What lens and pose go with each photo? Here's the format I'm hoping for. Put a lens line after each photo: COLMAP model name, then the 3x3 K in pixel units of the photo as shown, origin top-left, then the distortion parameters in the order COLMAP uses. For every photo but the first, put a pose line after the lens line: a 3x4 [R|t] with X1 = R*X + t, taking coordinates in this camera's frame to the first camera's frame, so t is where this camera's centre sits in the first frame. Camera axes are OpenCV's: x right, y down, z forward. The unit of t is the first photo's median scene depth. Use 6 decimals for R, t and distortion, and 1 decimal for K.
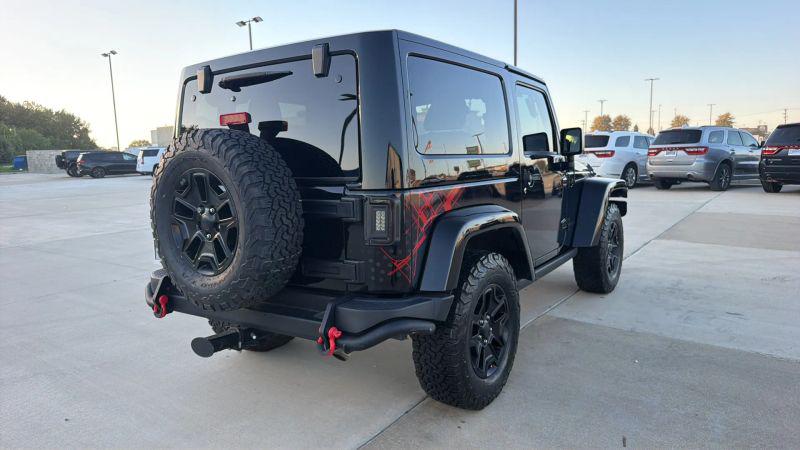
lens RADIAL K [[540.8, 0, 402.5], [0, 540.8, 222.2], [0, 0, 1]] dist [0.047954, -0.064150]
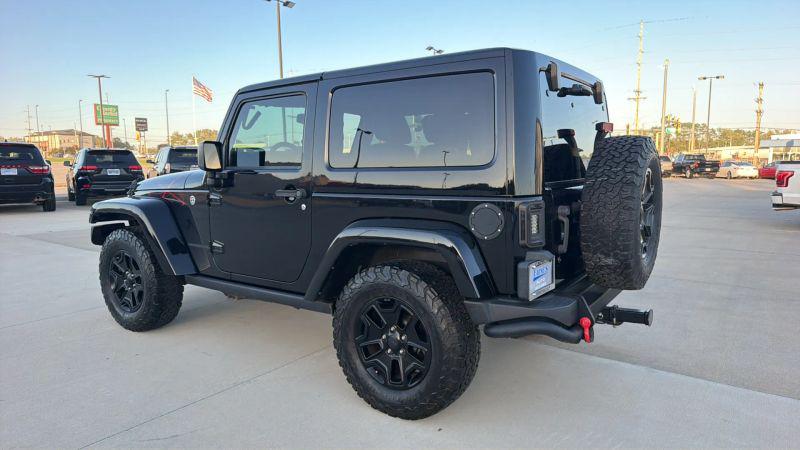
lens RADIAL K [[540.8, 0, 399.6], [0, 540.8, 226.5], [0, 0, 1]] dist [0.047954, -0.064150]
pose [[0.002854, -0.093947, 0.995573, -1.100369], [0.129864, 0.987181, 0.092783, -0.107388], [-0.991528, 0.129024, 0.015018, 1.070730]]
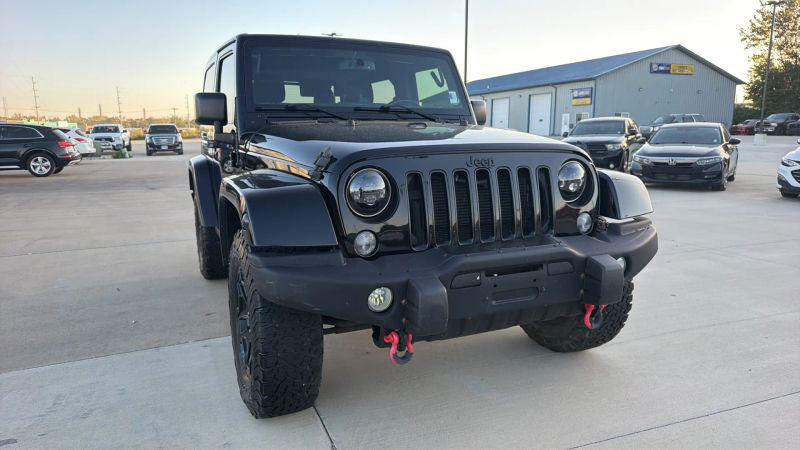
lens RADIAL K [[540.8, 0, 401.6], [0, 540.8, 227.6], [0, 0, 1]] dist [0.047954, -0.064150]
pose [[-0.525177, 0.183108, -0.831060, 0.986809], [-0.080847, 0.961424, 0.262921, -0.241836], [0.847144, 0.205269, -0.490114, 1.890084]]
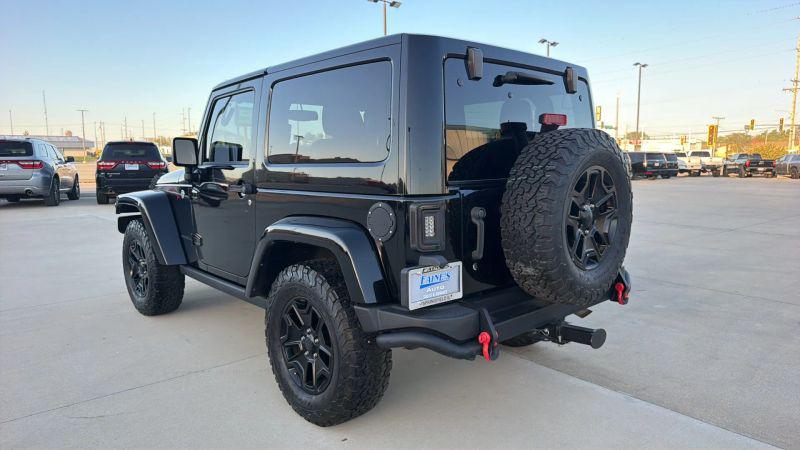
lens RADIAL K [[540.8, 0, 399.5], [0, 540.8, 225.2], [0, 0, 1]] dist [0.047954, -0.064150]
pose [[0.223196, -0.092101, 0.970413, -1.025682], [0.117412, 0.990818, 0.067033, -0.069837], [-0.967677, 0.098977, 0.231960, 0.786337]]
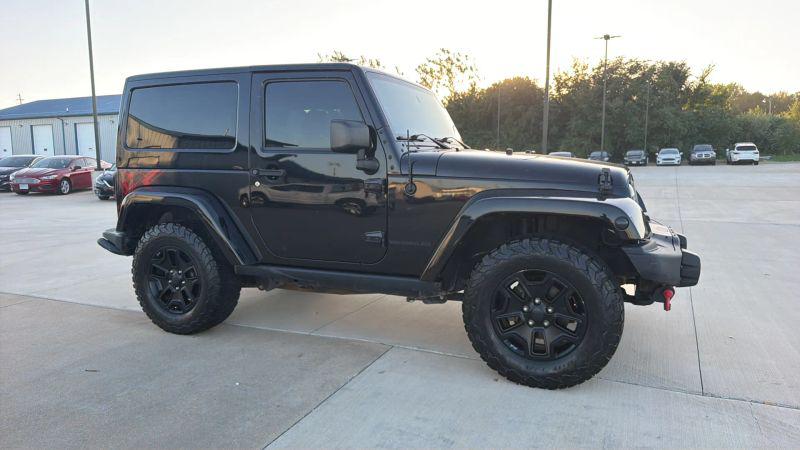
lens RADIAL K [[540.8, 0, 401.9], [0, 540.8, 223.3], [0, 0, 1]] dist [0.047954, -0.064150]
pose [[0.191563, 0.147088, -0.970396, 1.280770], [-0.122761, 0.984533, 0.124997, -0.145898], [0.973773, 0.095182, 0.206657, 1.028901]]
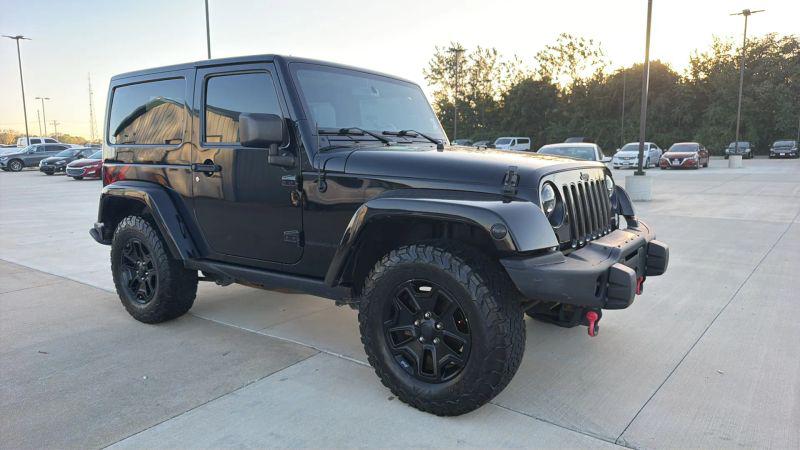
lens RADIAL K [[540.8, 0, 401.8], [0, 540.8, 225.6], [0, 0, 1]] dist [0.047954, -0.064150]
pose [[-0.031065, 0.167146, -0.985443, 1.237687], [-0.114915, 0.978783, 0.169640, -0.190600], [0.992890, 0.118512, -0.011199, 1.372618]]
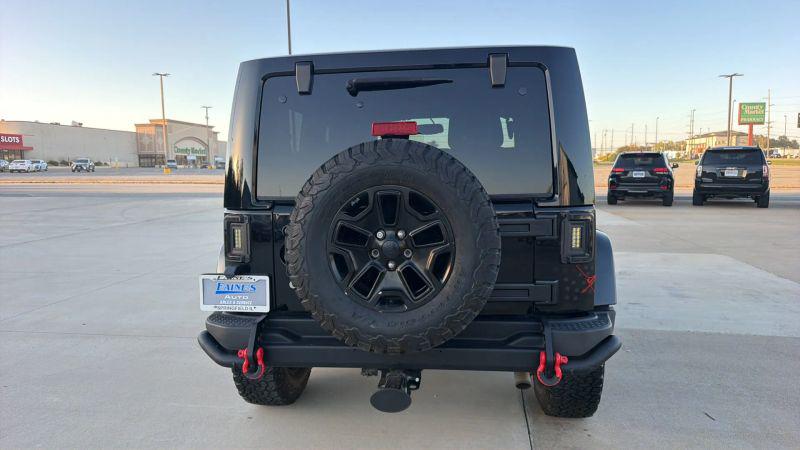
lens RADIAL K [[540.8, 0, 400.8], [0, 540.8, 221.5], [0, 0, 1]] dist [0.047954, -0.064150]
pose [[0.887494, -0.030254, 0.459825, -0.517481], [0.046145, 0.998662, -0.023356, -0.015781], [-0.458503, 0.041947, 0.887702, 0.175912]]
